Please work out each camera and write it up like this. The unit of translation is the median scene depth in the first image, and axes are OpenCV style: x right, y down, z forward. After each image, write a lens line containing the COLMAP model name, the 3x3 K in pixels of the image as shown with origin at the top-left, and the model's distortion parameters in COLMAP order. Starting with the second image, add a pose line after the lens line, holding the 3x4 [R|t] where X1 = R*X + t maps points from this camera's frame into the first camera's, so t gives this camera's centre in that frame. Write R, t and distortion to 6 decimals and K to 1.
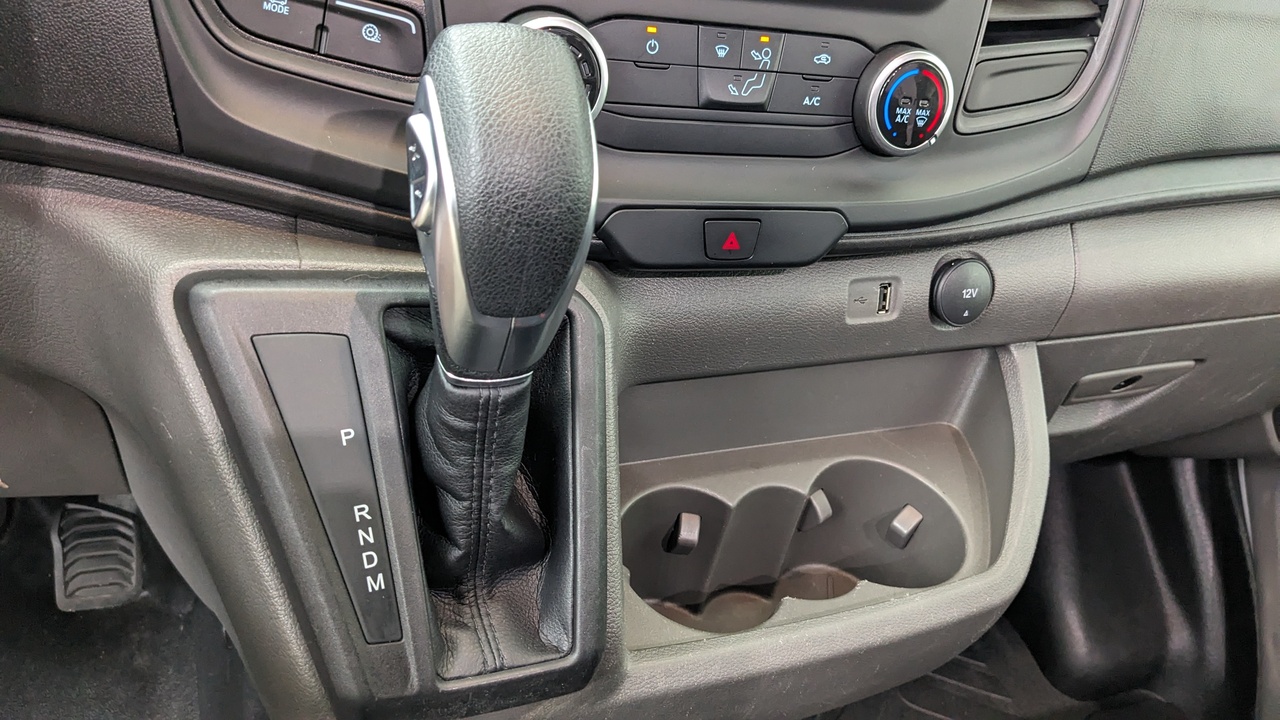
lens RADIAL K [[1047.2, 0, 643.3], [0, 1047.2, 373.5], [0, 0, 1]] dist [0.008330, -0.059416]
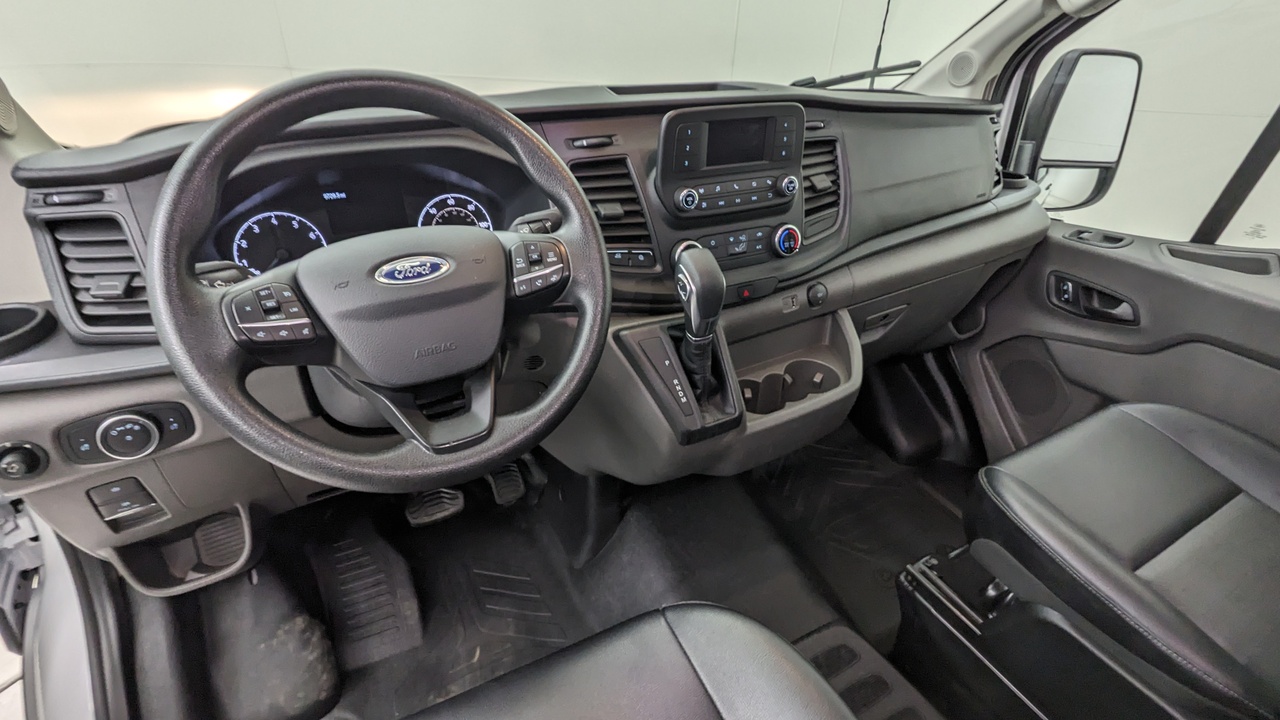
lens RADIAL K [[617.1, 0, 640.4], [0, 617.1, 357.5], [0, 0, 1]] dist [-0.013355, 0.002260]
pose [[0.974615, -0.223399, 0.014804, -0.270082], [0.223850, 0.971082, -0.083013, 0.135248], [0.004169, 0.084220, 0.996438, -0.789735]]
